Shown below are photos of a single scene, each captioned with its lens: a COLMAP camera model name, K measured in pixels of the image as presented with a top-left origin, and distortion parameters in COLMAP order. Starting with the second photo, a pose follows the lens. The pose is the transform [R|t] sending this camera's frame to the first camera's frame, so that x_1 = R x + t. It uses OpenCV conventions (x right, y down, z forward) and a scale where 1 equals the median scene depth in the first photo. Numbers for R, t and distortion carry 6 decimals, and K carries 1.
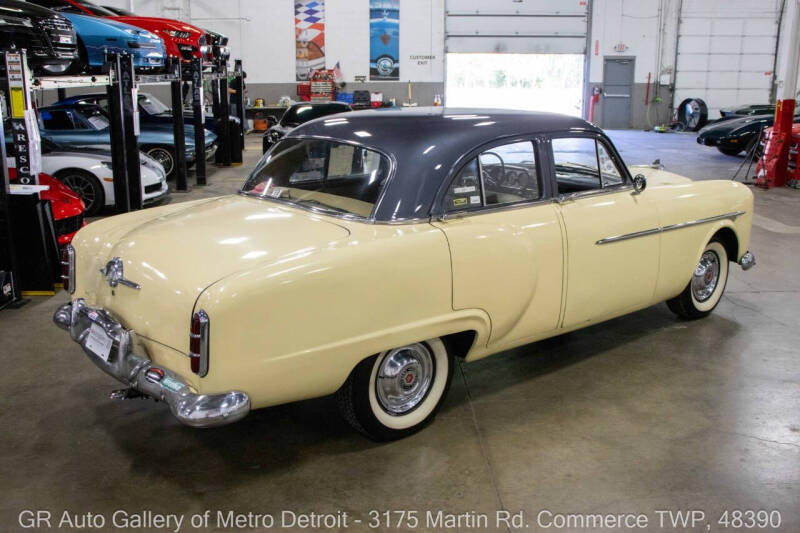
lens RADIAL K [[793.5, 0, 400.0], [0, 793.5, 266.5], [0, 0, 1]] dist [-0.018477, 0.012985]
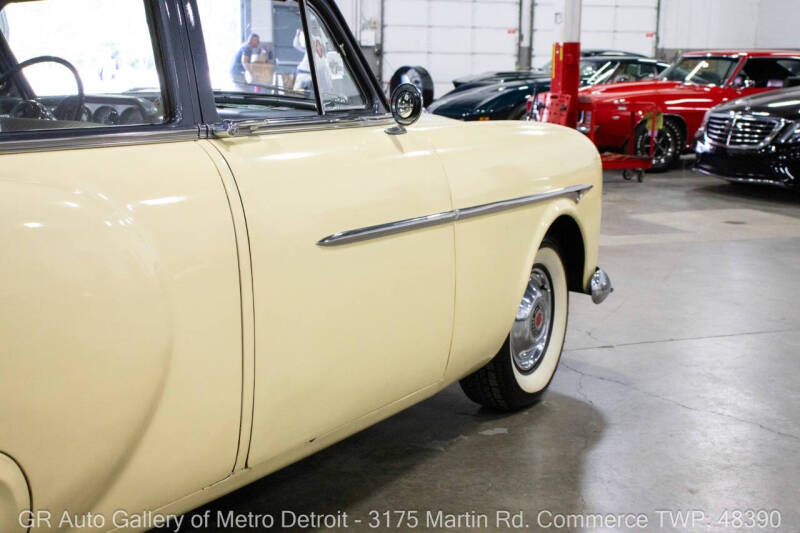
lens RADIAL K [[1174.3, 0, 400.0], [0, 1174.3, 266.5], [0, 0, 1]] dist [-0.001344, 0.014036]
pose [[0.937891, -0.044604, 0.344051, 0.066822], [0.066469, 0.996432, -0.052016, 0.011852], [-0.340503, 0.071654, 0.937509, 0.352470]]
